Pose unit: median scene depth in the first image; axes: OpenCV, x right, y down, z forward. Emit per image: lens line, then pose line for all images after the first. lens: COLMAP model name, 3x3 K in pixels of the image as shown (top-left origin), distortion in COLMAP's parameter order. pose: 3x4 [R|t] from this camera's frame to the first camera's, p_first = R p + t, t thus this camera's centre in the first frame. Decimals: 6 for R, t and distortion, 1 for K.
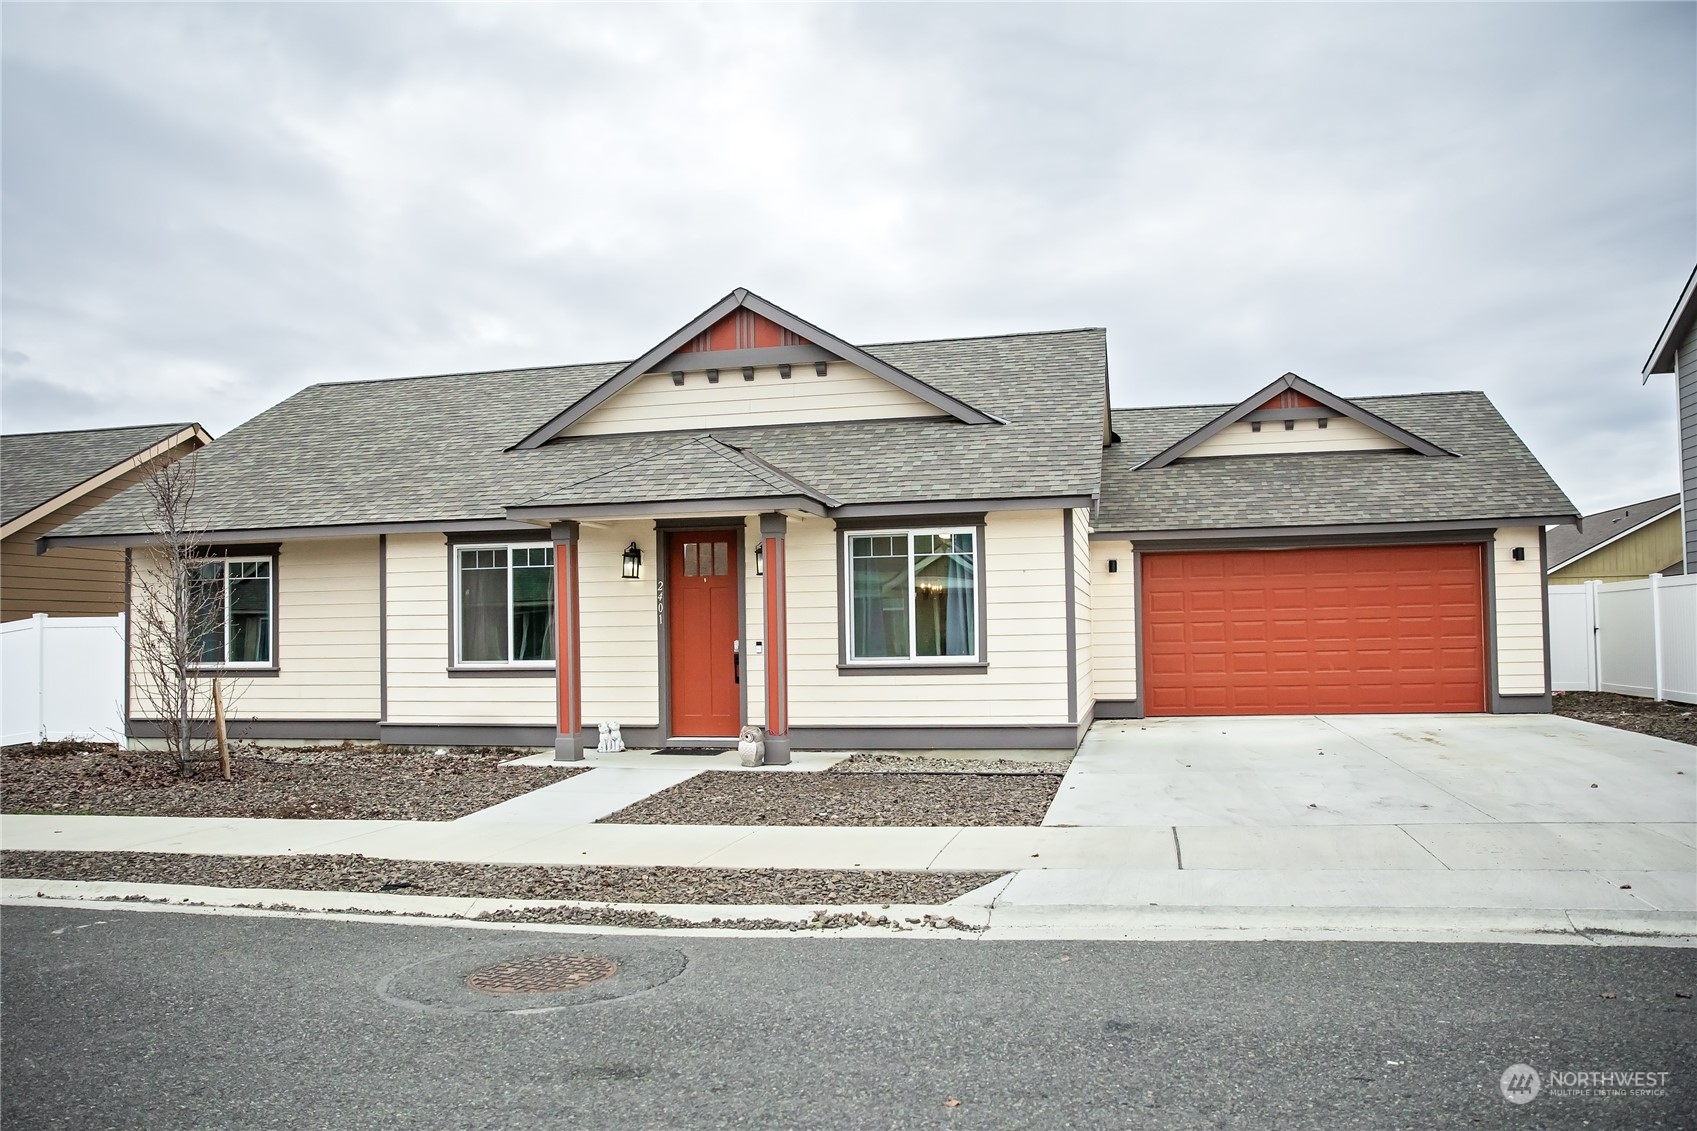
lens RADIAL K [[1217.6, 0, 891.6], [0, 1217.6, 578.3], [0, 0, 1]] dist [-0.086078, 0.054884]
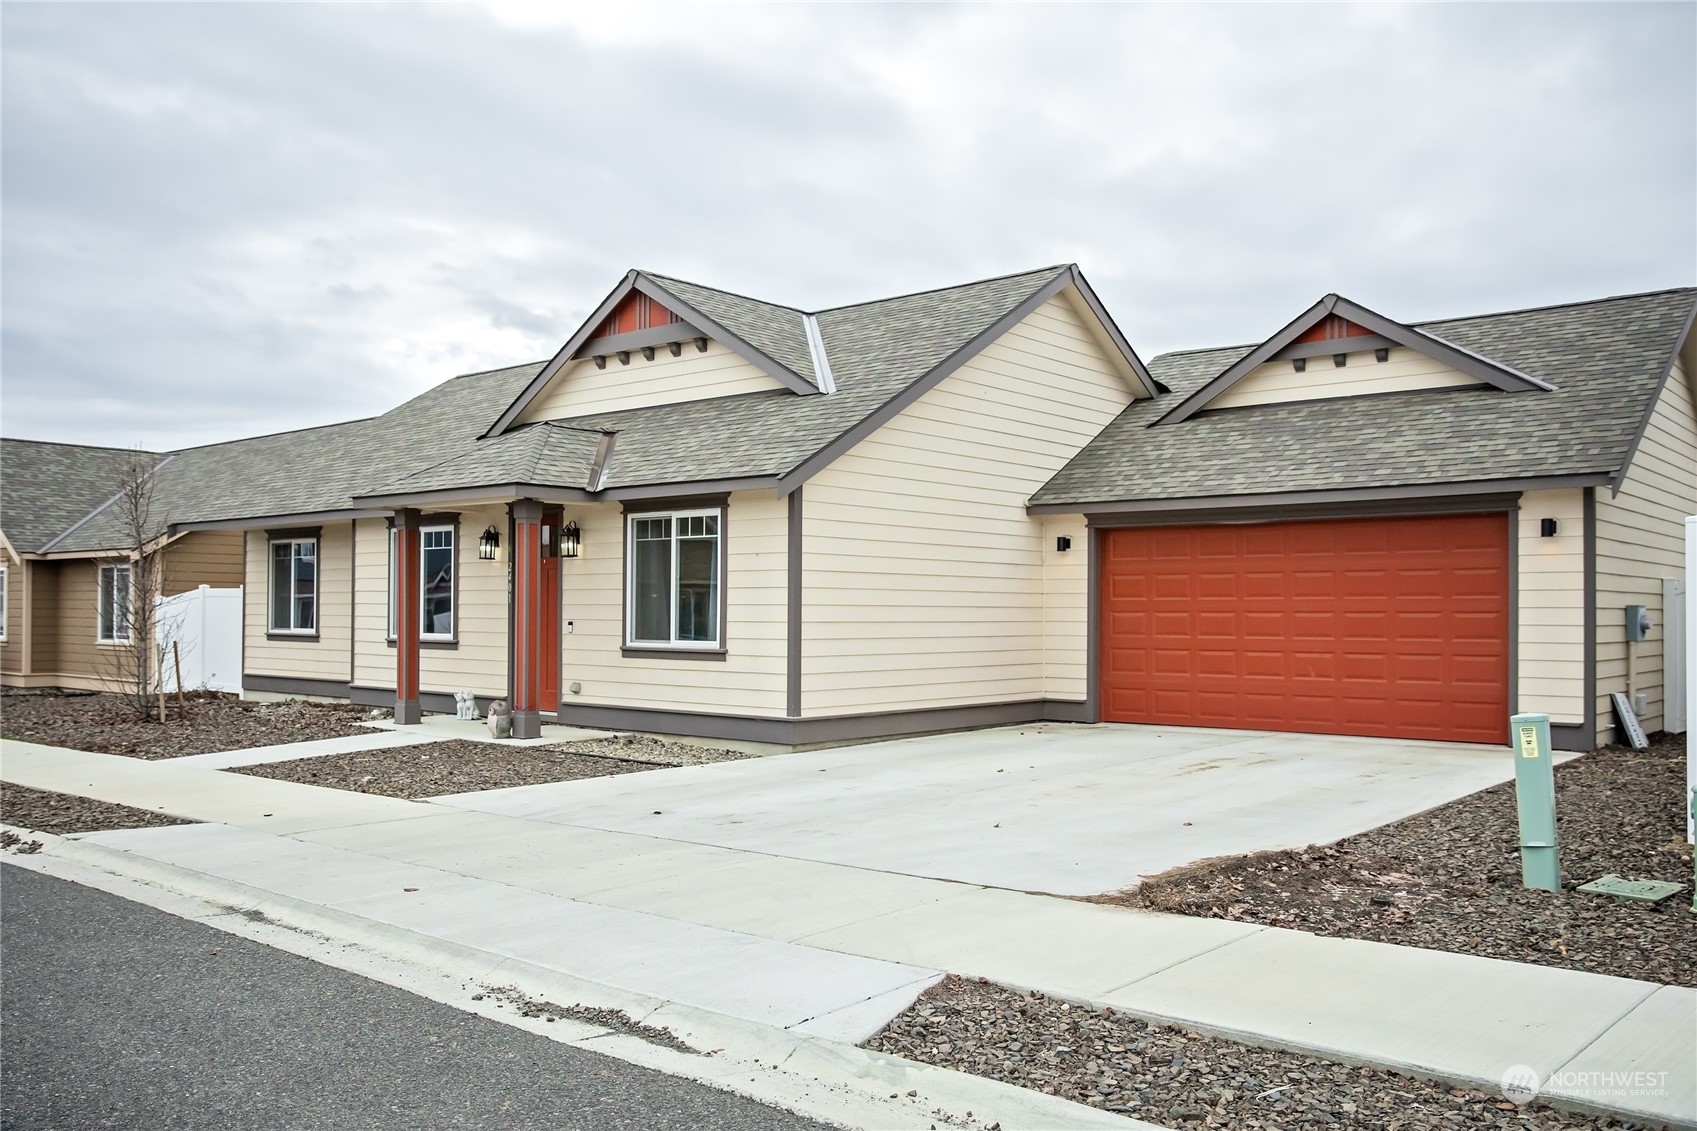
lens RADIAL K [[1424.5, 0, 843.8], [0, 1424.5, 572.4], [0, 0, 1]] dist [-0.032657, -0.000637]
pose [[0.872595, 0.008164, -0.488376, 0.585816], [0.002148, 0.999787, 0.020550, -0.012022], [0.488440, -0.018980, 0.872391, 0.052685]]
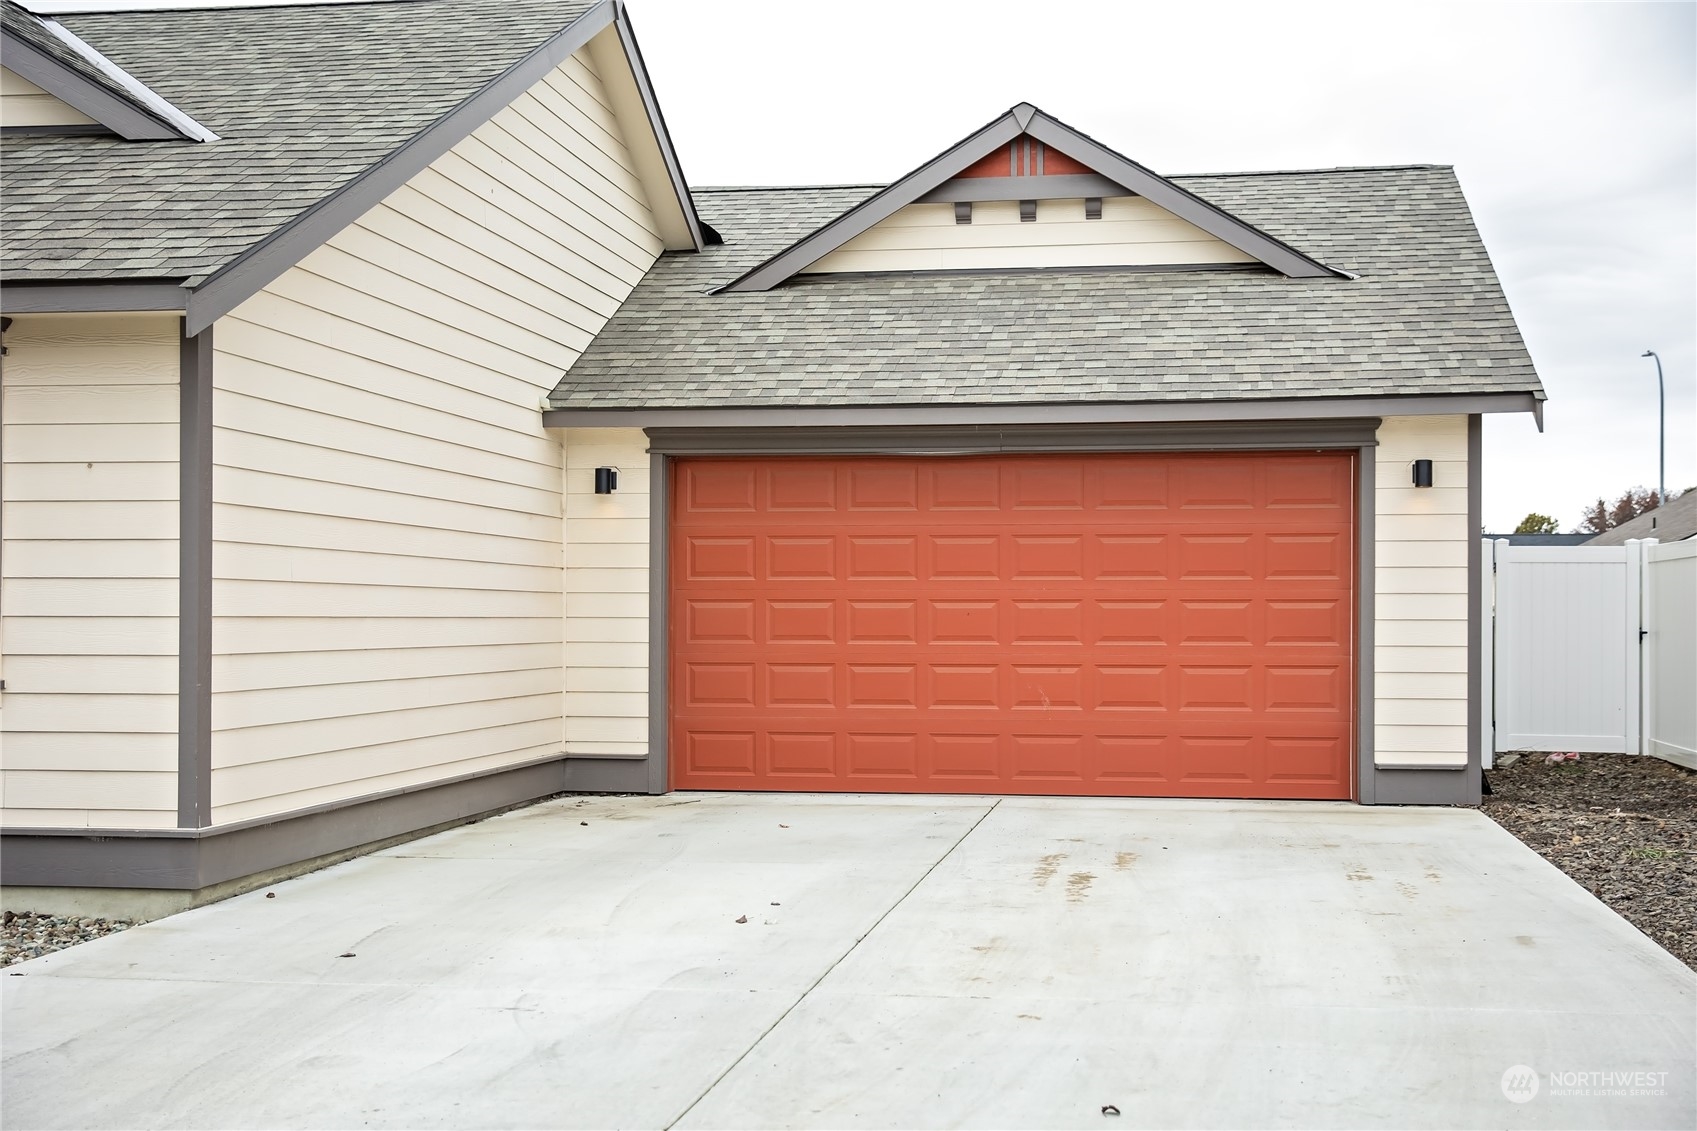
lens RADIAL K [[1802.8, 0, 953.9], [0, 1802.8, 593.1], [0, 0, 1]] dist [0.011591, 0.000000]
pose [[0.998027, 0.022109, 0.058770, 0.304454], [-0.023989, 0.999217, 0.031476, 0.009595], [-0.058028, -0.032823, 0.997775, 0.295861]]
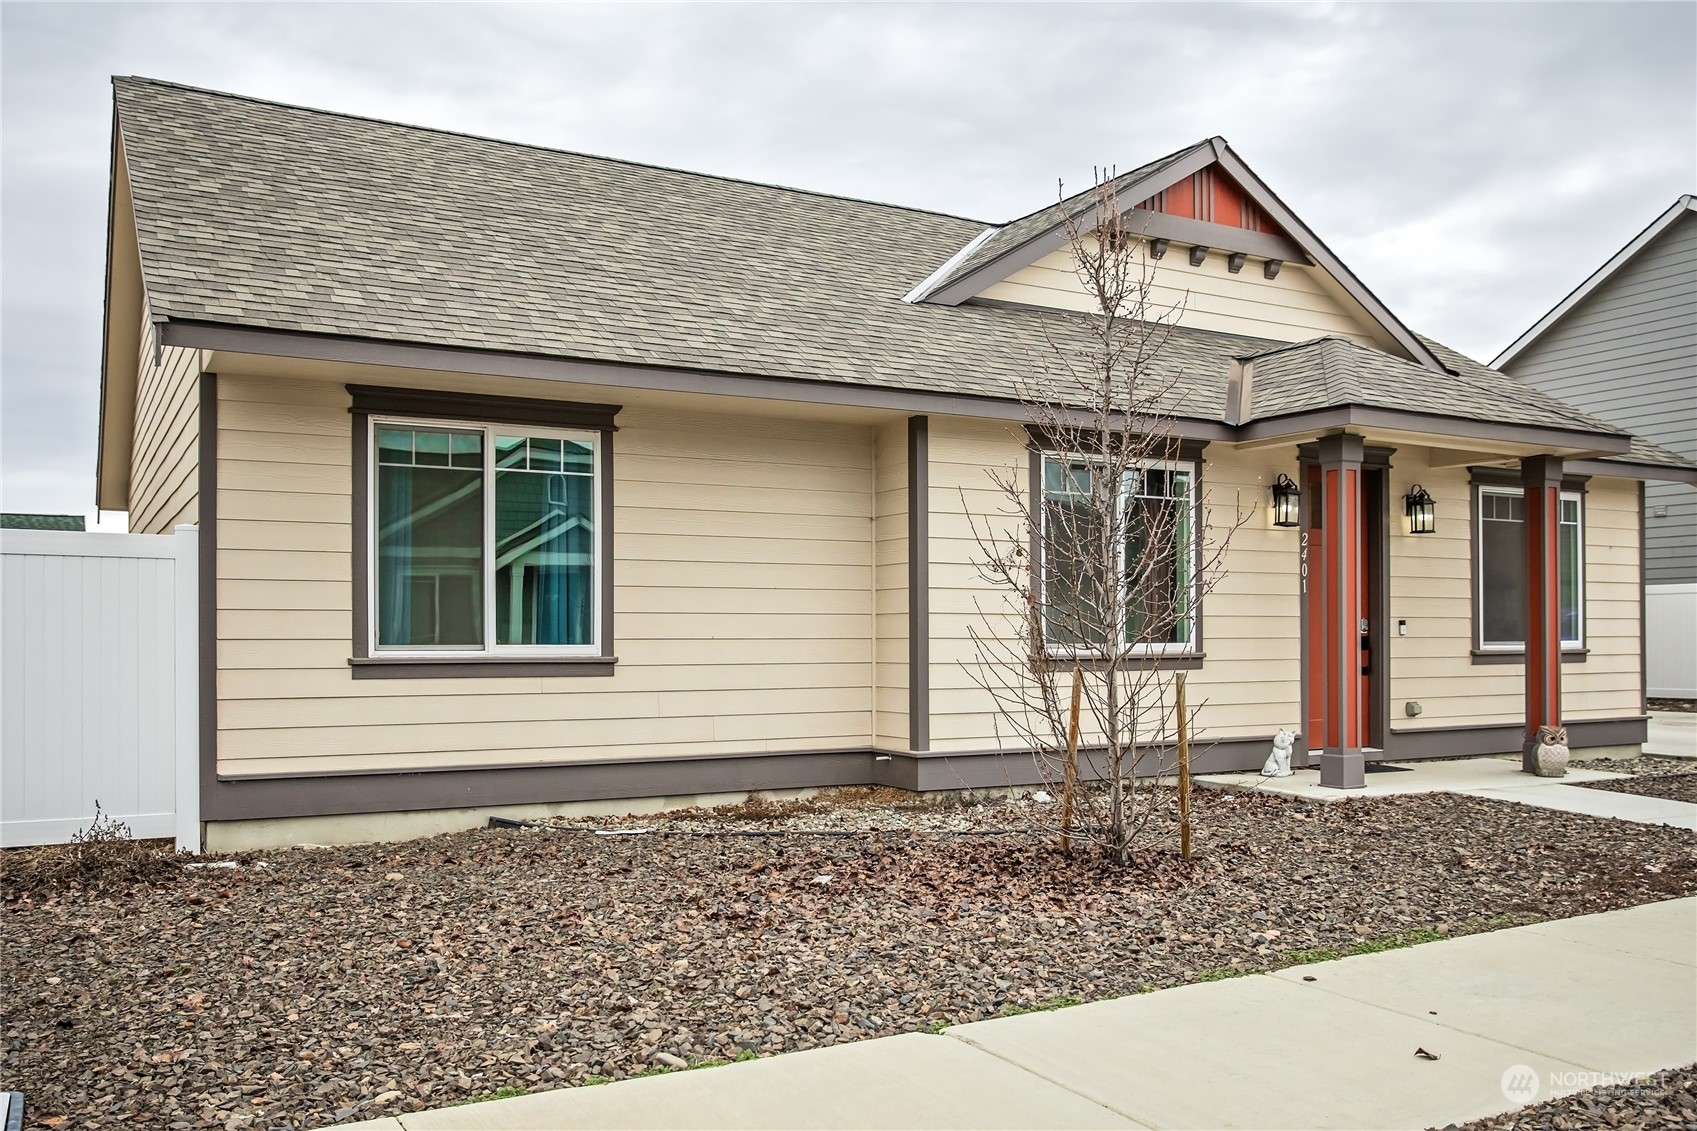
lens RADIAL K [[1392.8, 0, 848.3], [0, 1392.8, 572.6], [0, 0, 1]] dist [-0.041996, 0.012079]
pose [[0.758011, 0.042041, 0.650885, -0.803522], [-0.046232, 0.998874, -0.010676, 0.040847], [-0.650601, -0.021999, 0.759101, 0.489098]]
